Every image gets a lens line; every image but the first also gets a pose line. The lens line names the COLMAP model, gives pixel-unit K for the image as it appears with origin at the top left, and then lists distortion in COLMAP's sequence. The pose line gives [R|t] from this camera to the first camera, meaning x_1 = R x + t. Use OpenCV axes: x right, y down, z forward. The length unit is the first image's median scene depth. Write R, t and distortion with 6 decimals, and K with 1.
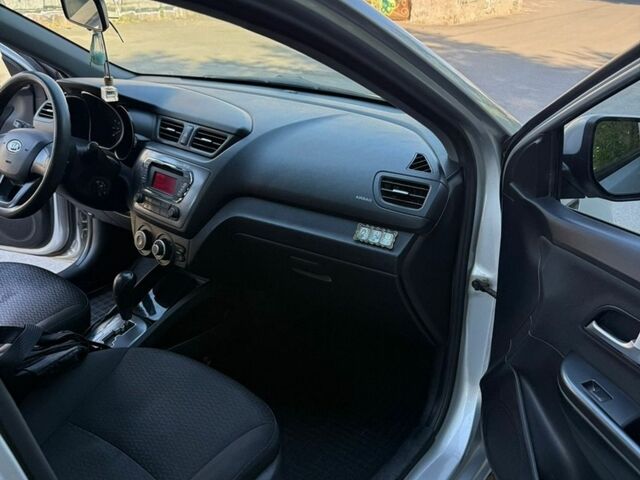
lens RADIAL K [[595.3, 0, 320.0], [0, 595.3, 240.0], [0, 0, 1]] dist [0.149706, -0.308534]
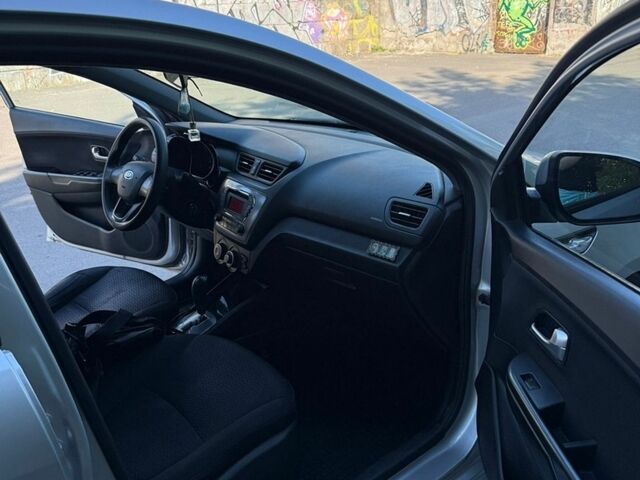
lens RADIAL K [[595.3, 0, 320.0], [0, 595.3, 240.0], [0, 0, 1]] dist [0.149706, -0.308534]
pose [[0.974494, 0.032340, -0.222070, 0.190328], [-0.044656, 0.997717, -0.050662, 0.031955], [0.219924, 0.059287, 0.973714, -0.162590]]
